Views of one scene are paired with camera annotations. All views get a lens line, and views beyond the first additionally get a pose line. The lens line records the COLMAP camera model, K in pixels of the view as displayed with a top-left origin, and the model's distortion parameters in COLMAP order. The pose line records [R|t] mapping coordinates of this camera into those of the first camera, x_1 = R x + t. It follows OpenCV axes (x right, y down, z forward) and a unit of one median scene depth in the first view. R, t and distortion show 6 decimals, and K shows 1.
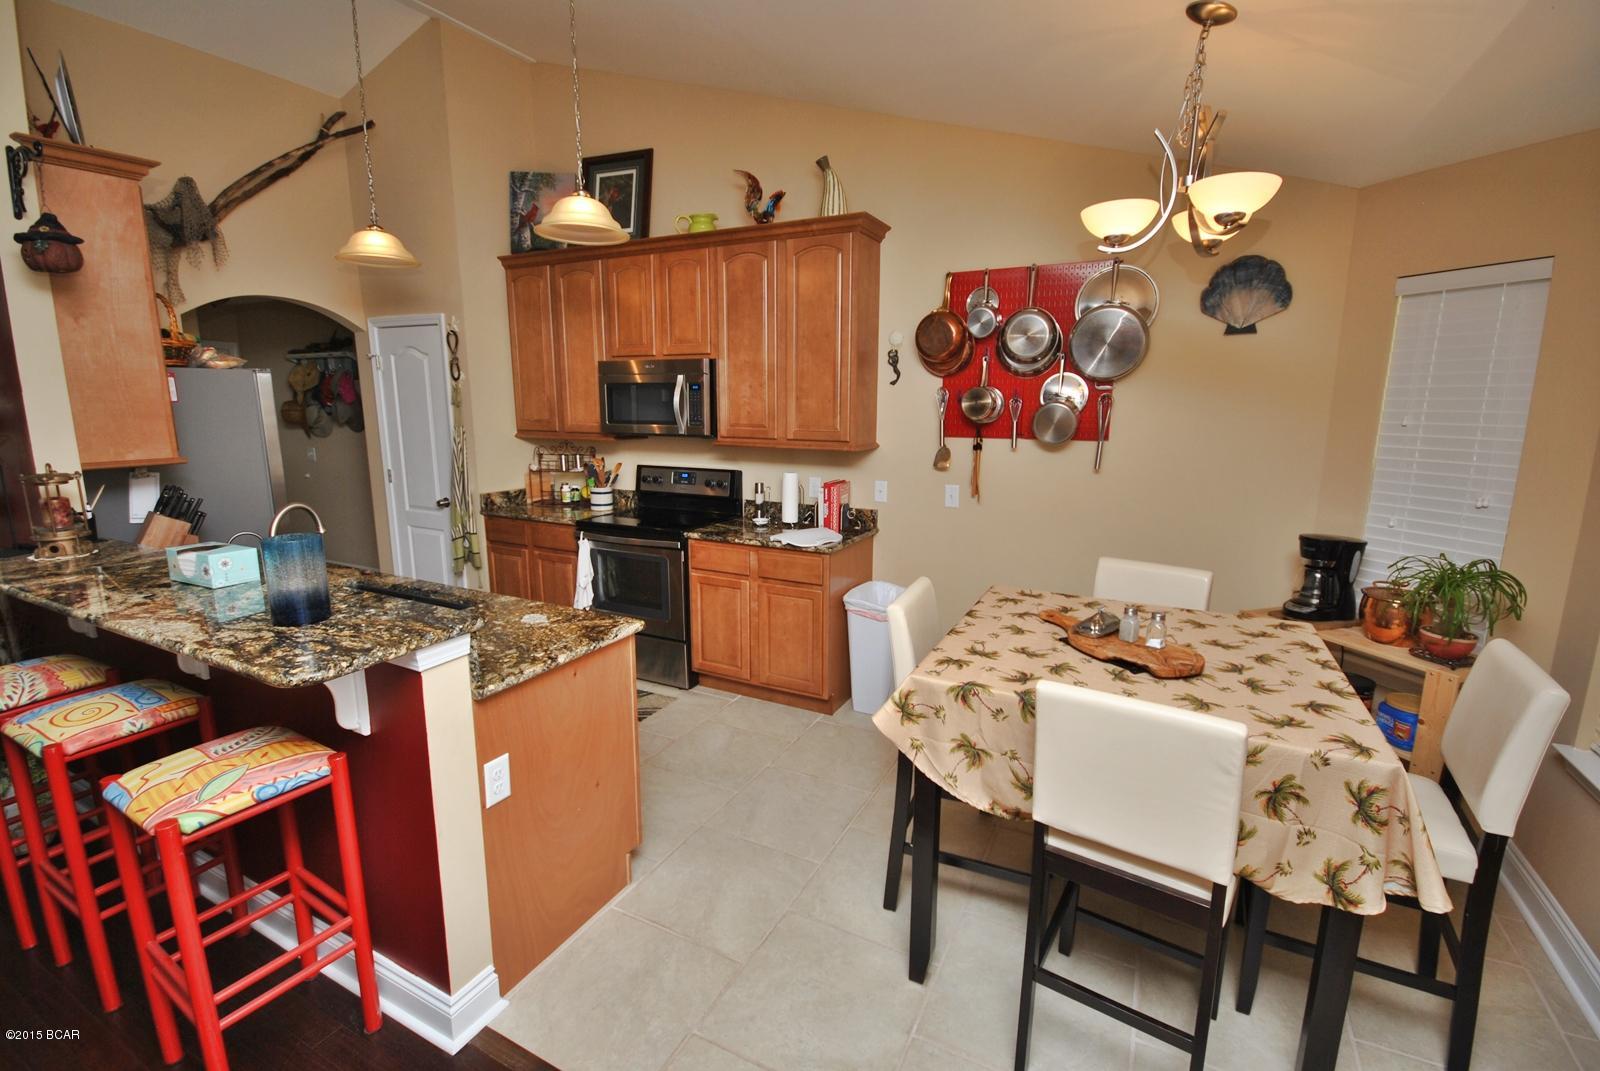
lens RADIAL K [[708.9, 0, 800.0], [0, 708.9, 535.5], [0, 0, 1]] dist [0.014398, -0.011872]
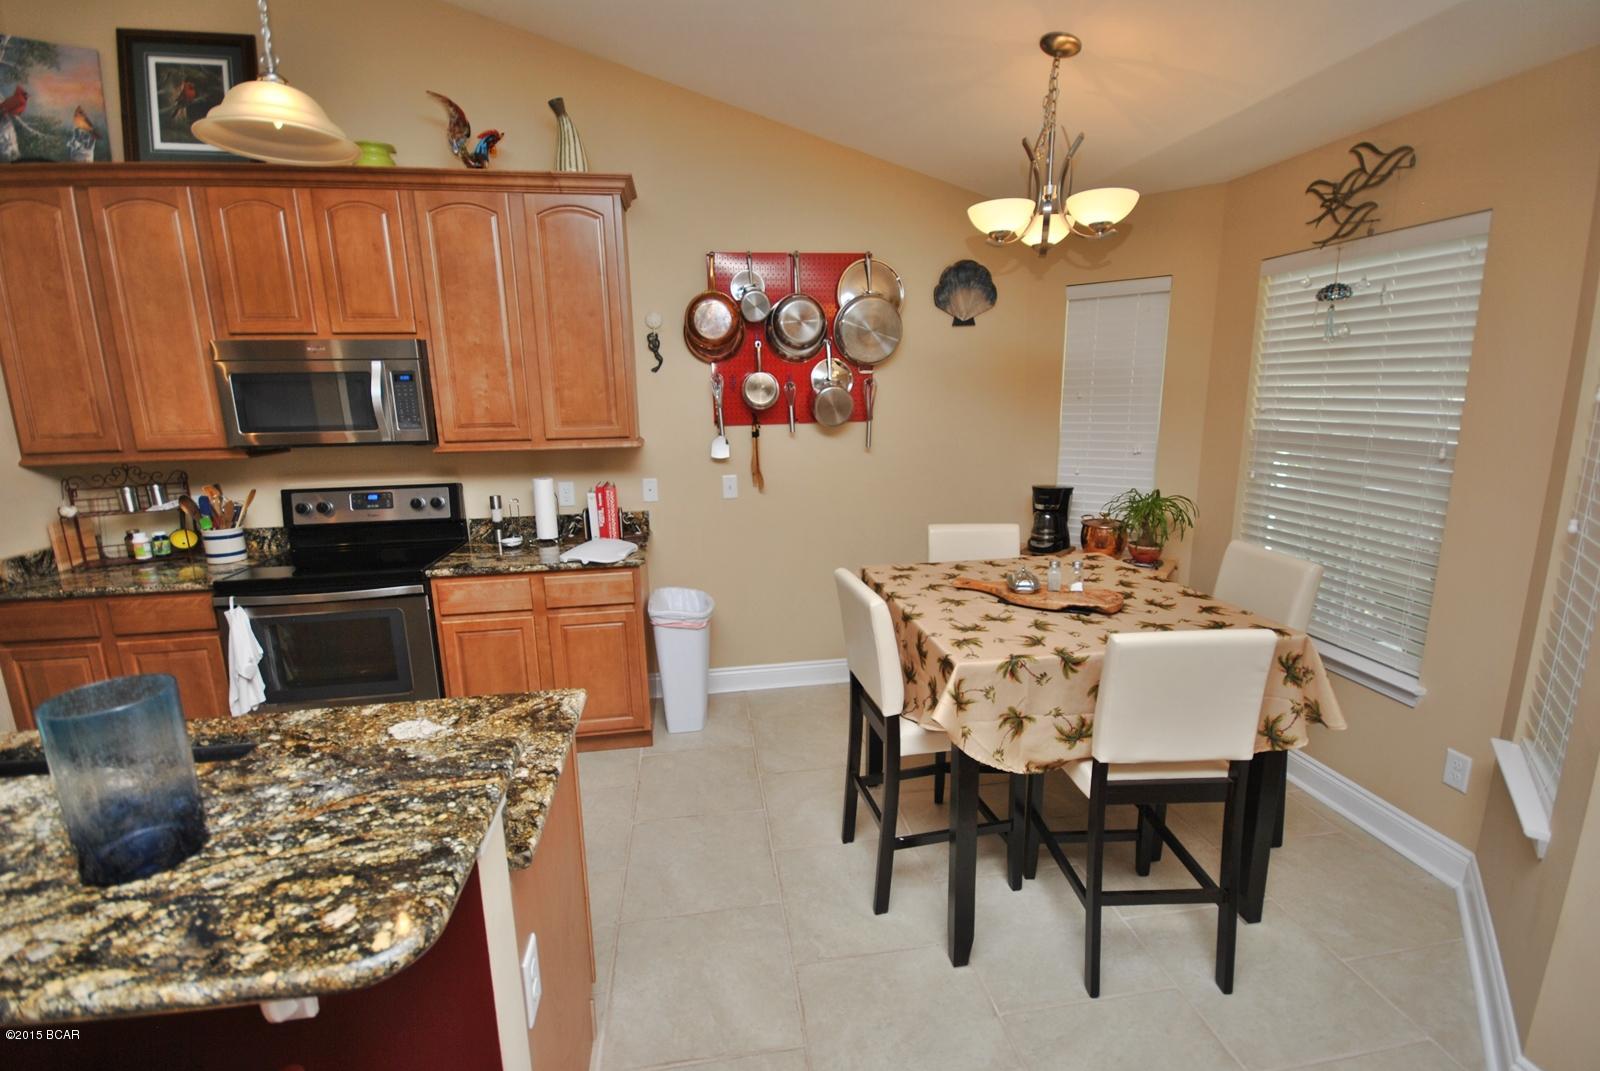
lens RADIAL K [[708.9, 0, 800.0], [0, 708.9, 535.5], [0, 0, 1]] dist [0.014398, -0.011872]
pose [[0.806999, -0.141142, 0.573439, -0.289472], [0.134093, 0.989451, 0.054826, -0.031893], [-0.575128, 0.032650, 0.817412, 0.167434]]
